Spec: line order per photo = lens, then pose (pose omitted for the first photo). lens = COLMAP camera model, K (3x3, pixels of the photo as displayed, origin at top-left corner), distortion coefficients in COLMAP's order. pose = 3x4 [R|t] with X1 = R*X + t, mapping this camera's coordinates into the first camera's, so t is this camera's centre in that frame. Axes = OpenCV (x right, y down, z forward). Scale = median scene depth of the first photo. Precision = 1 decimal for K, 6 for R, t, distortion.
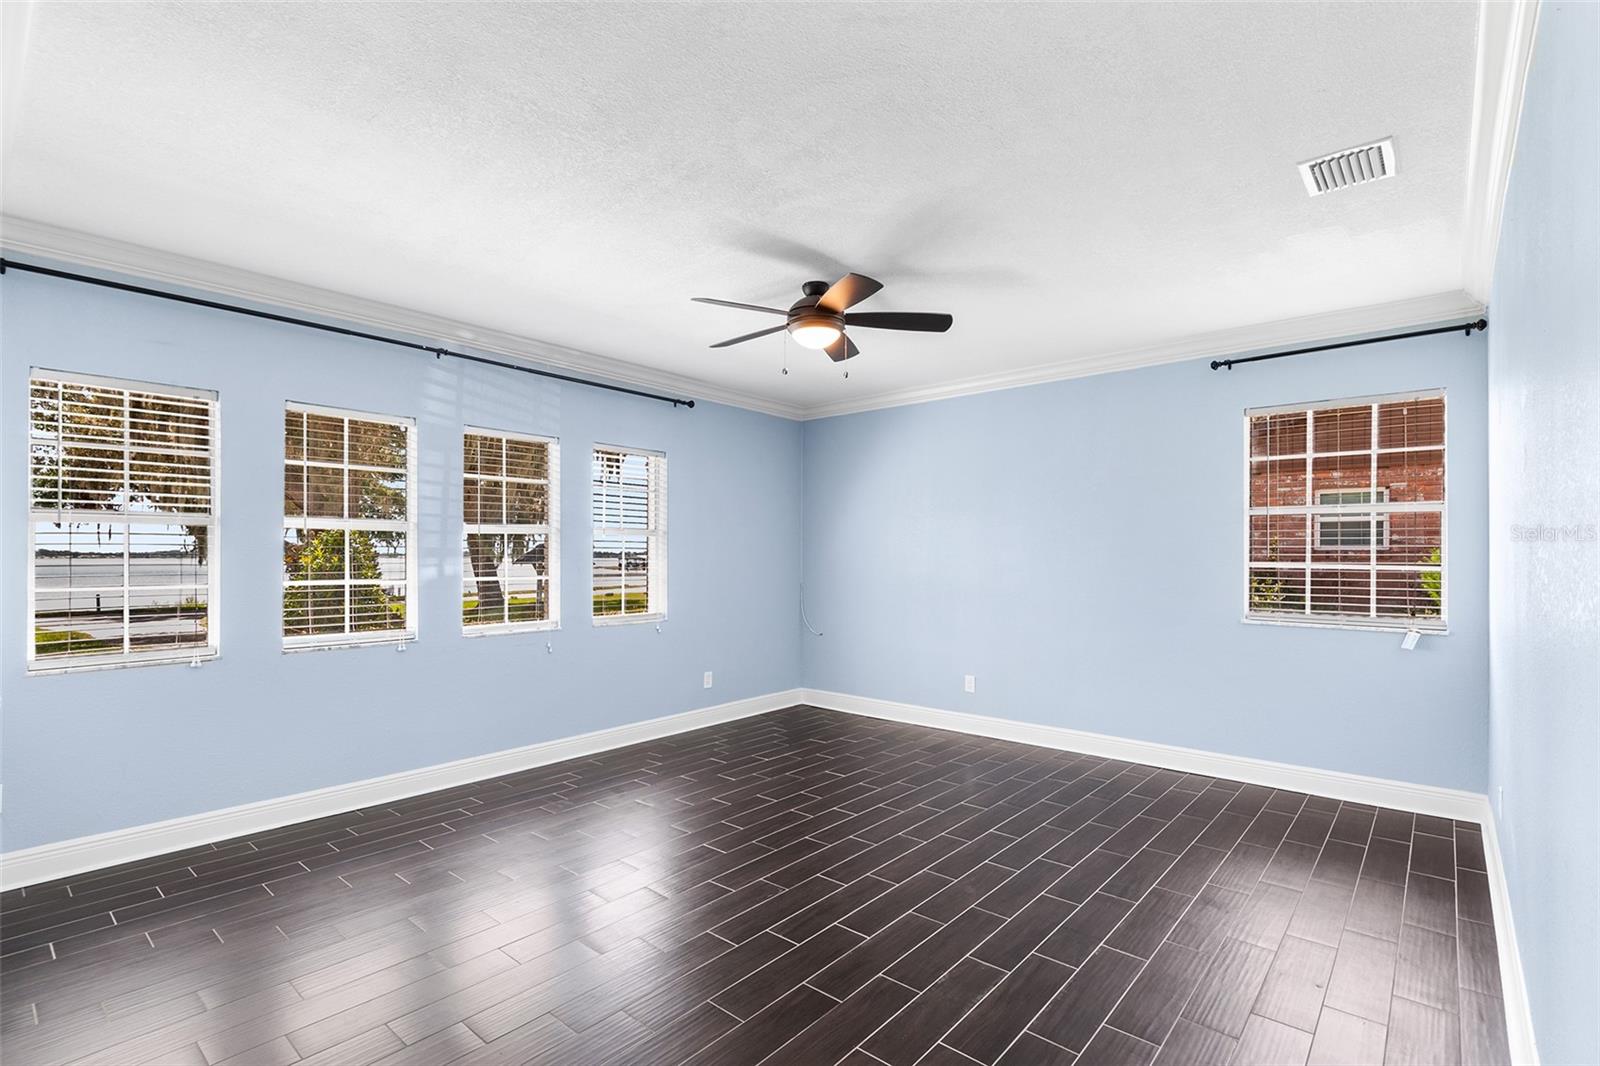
lens RADIAL K [[733.2, 0, 797.1], [0, 733.2, 543.1], [0, 0, 1]] dist [0.032872, -0.020974]
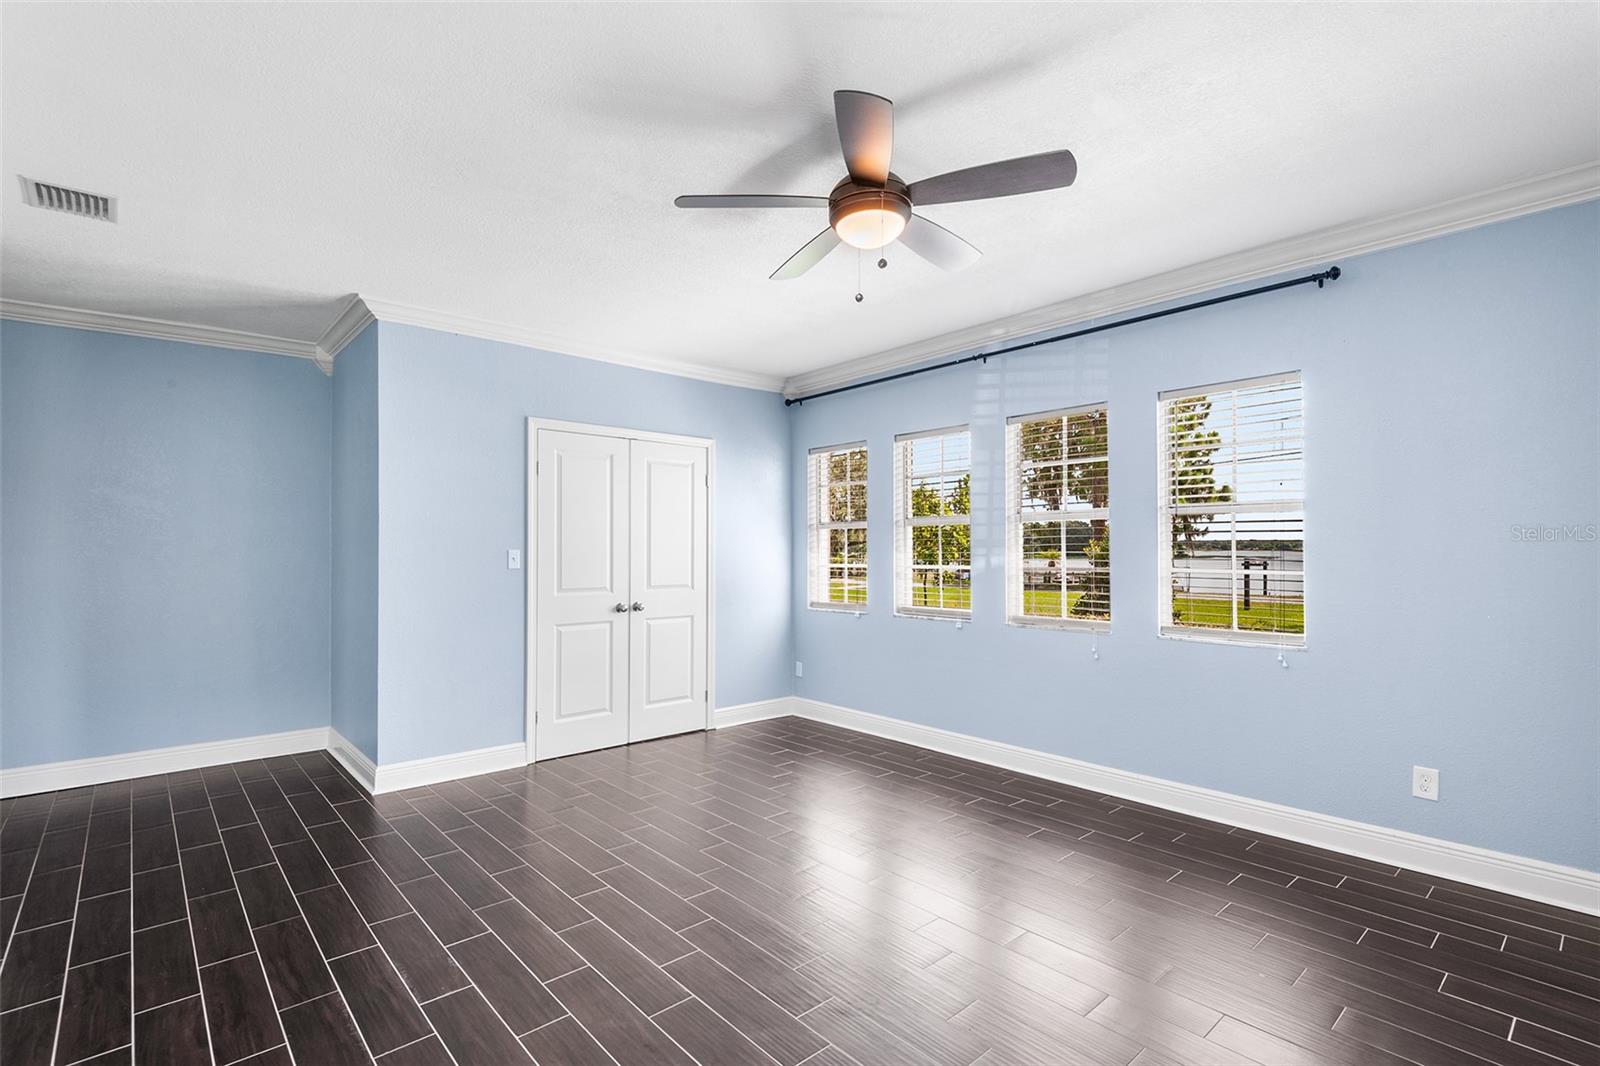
lens RADIAL K [[733.2, 0, 797.1], [0, 733.2, 543.1], [0, 0, 1]] dist [0.032872, -0.020974]
pose [[-0.122800, -0.026892, -0.992067, 0.606112], [0.009594, 0.999554, -0.028283, 0.040099], [0.992385, -0.012991, -0.122488, 0.848192]]
